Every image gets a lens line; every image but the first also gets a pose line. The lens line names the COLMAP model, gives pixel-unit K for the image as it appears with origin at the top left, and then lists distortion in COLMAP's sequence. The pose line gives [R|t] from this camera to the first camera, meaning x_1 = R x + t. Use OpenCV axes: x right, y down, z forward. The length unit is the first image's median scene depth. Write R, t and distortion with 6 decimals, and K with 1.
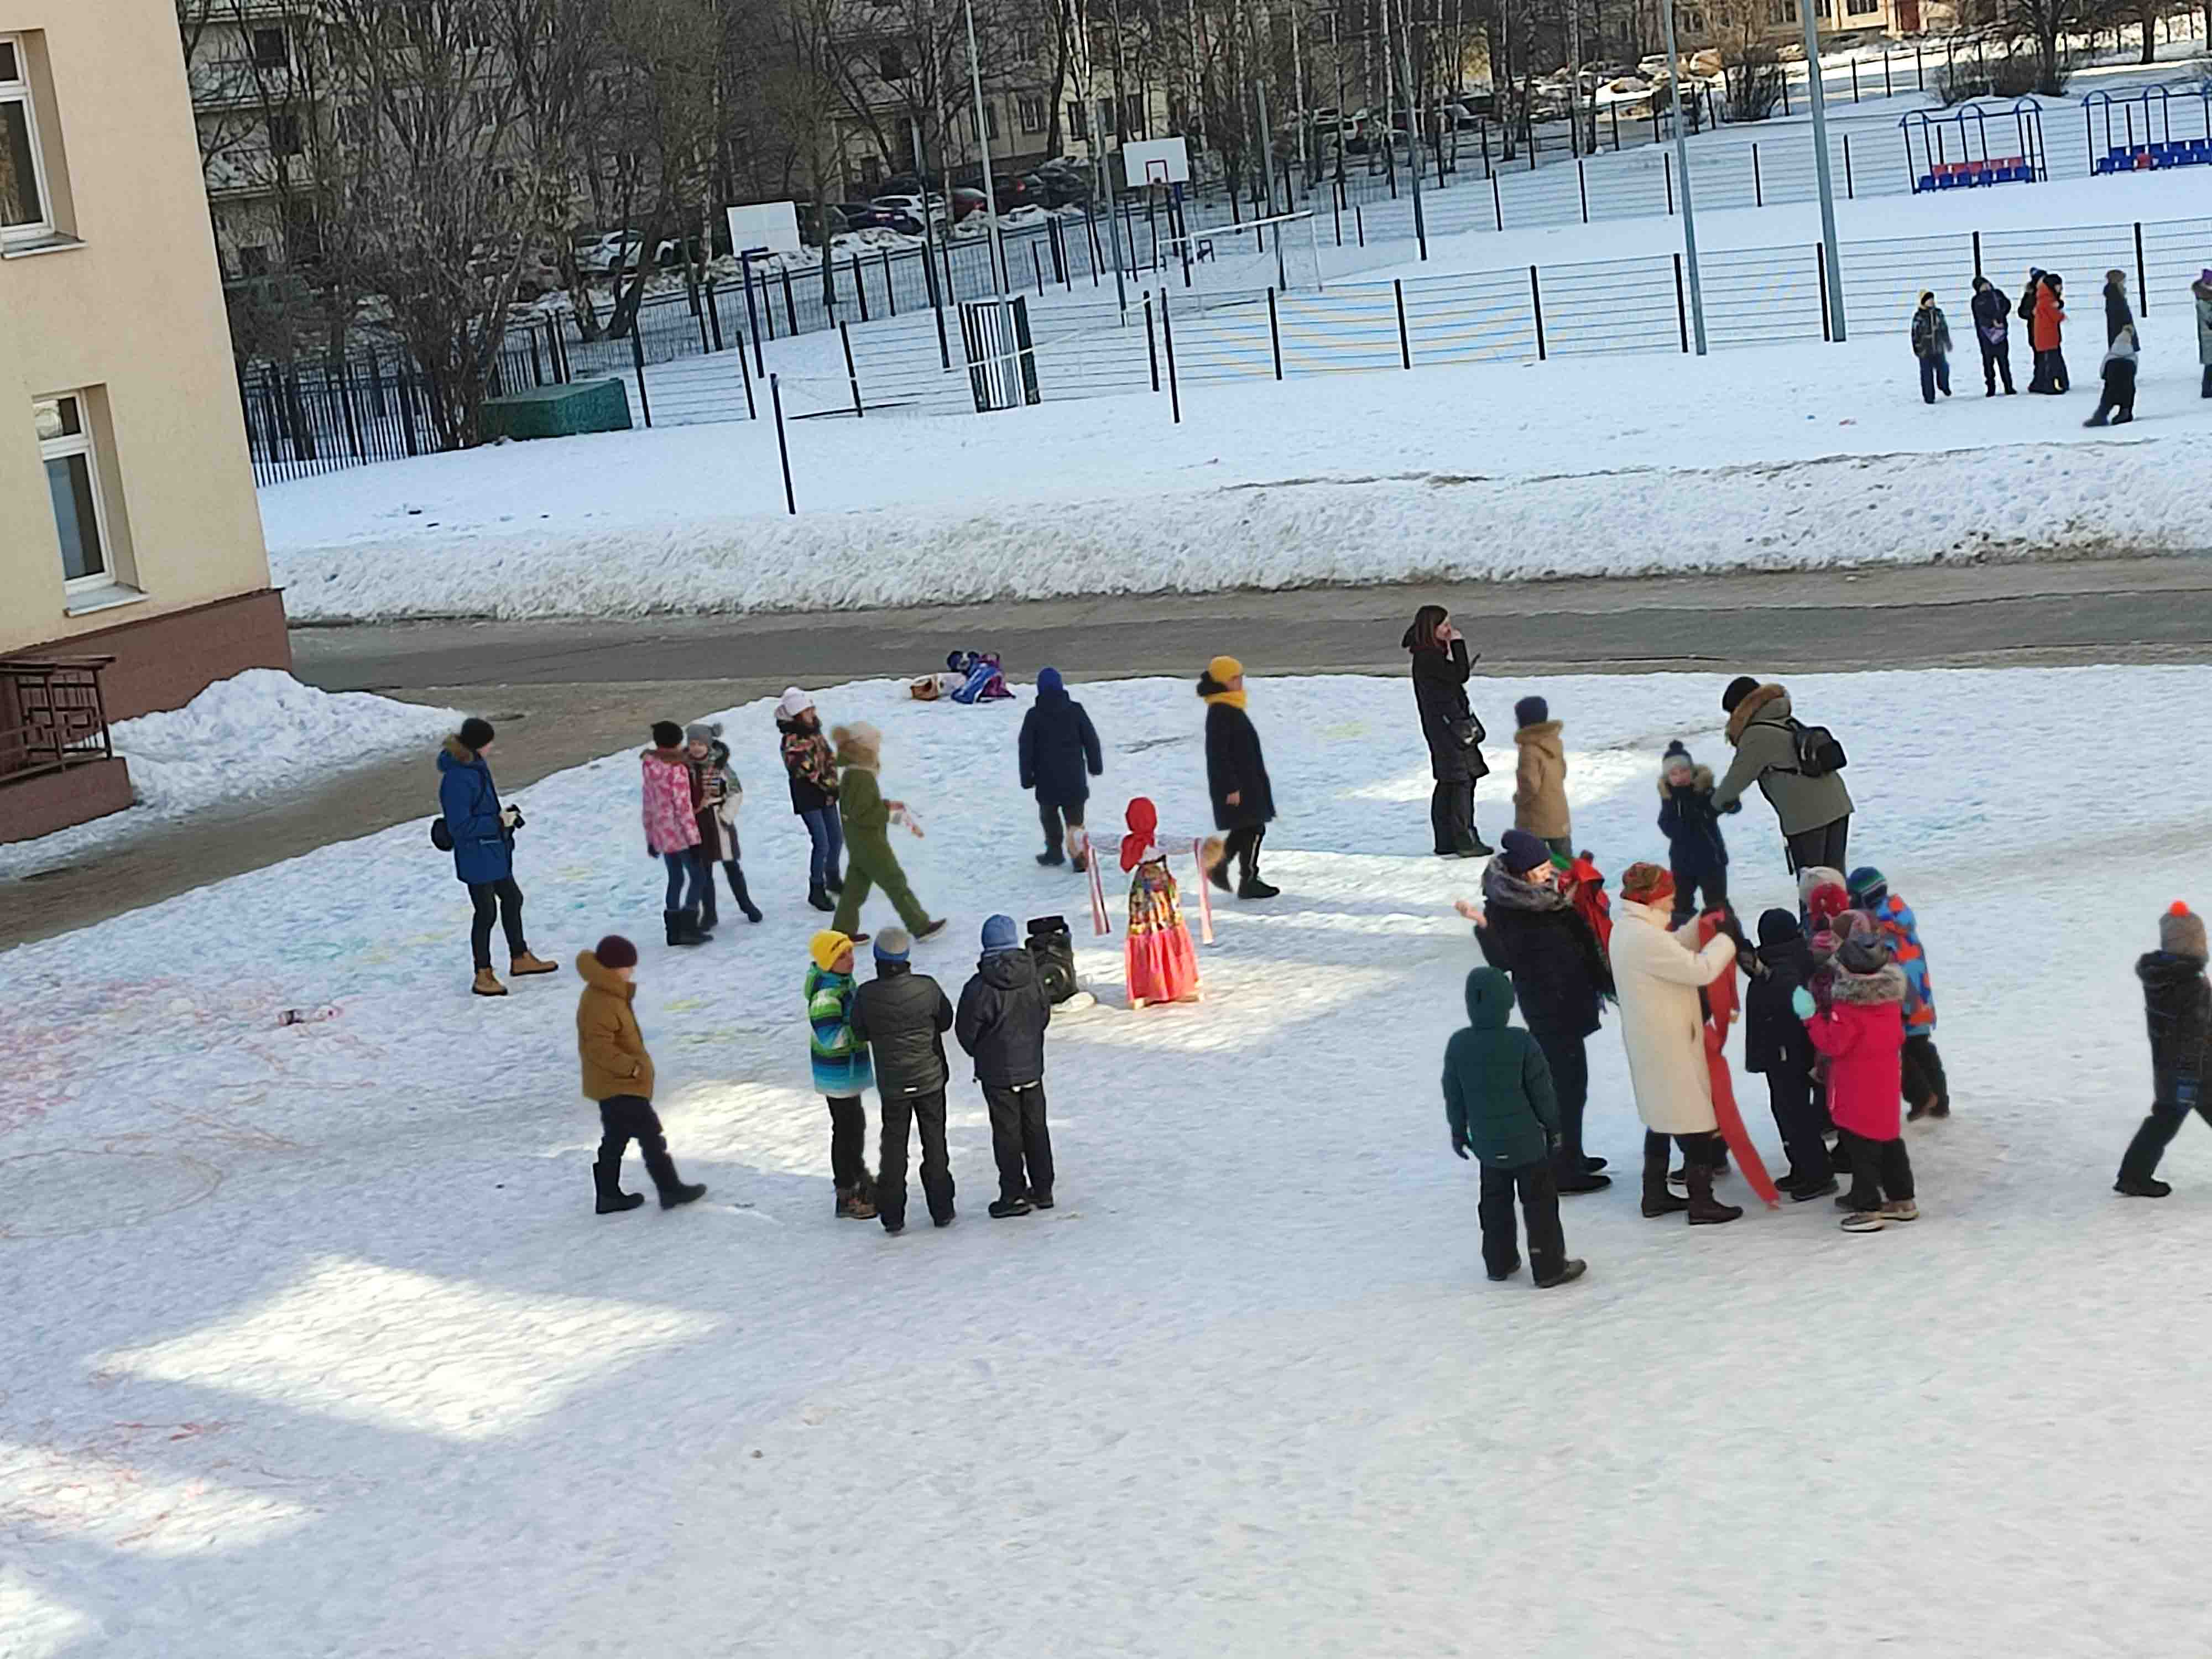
lens RADIAL K [[1610.8, 0, 1101.5], [0, 1610.8, 816.3], [0, 0, 1]] dist [-0.011448, -0.018469]
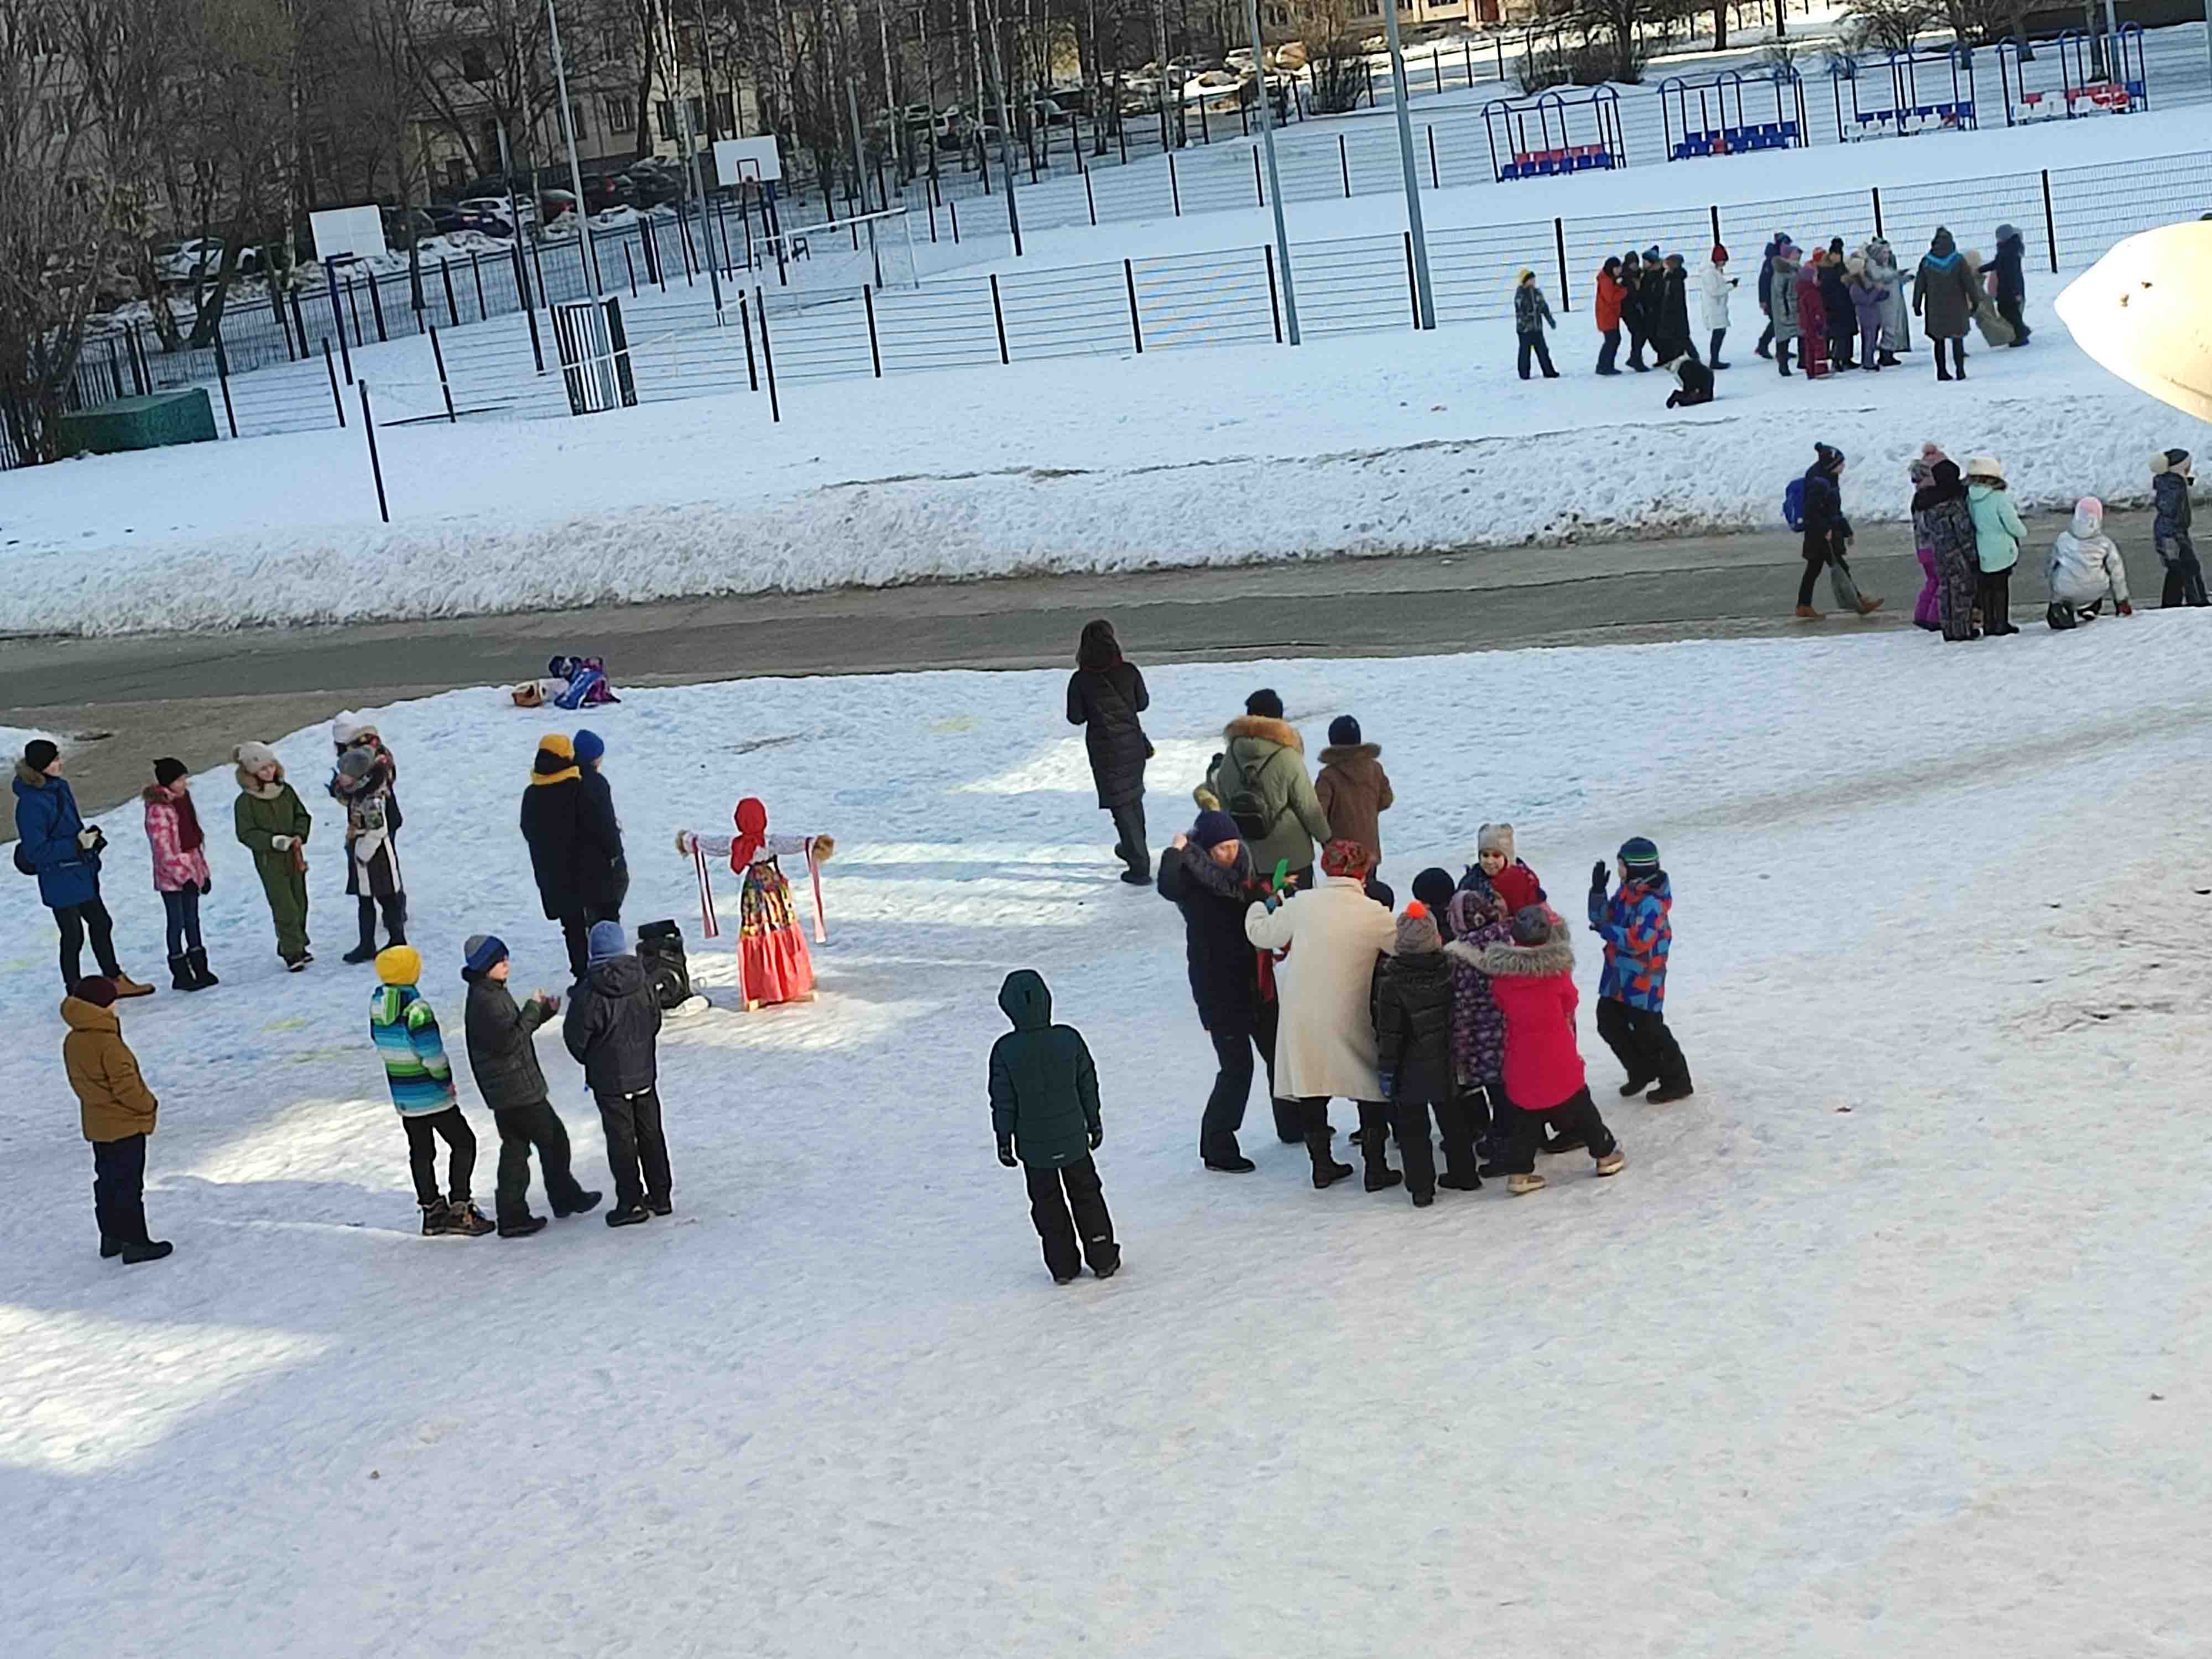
lens RADIAL K [[1610.8, 0, 1103.9], [0, 1610.8, 821.7], [0, 0, 1]] dist [-0.011448, -0.018469]
pose [[0.997951, -0.031289, 0.055806, 0.188085], [0.031192, 0.999510, 0.002608, 0.006897], [-0.055860, -0.000862, 0.998438, -0.006782]]
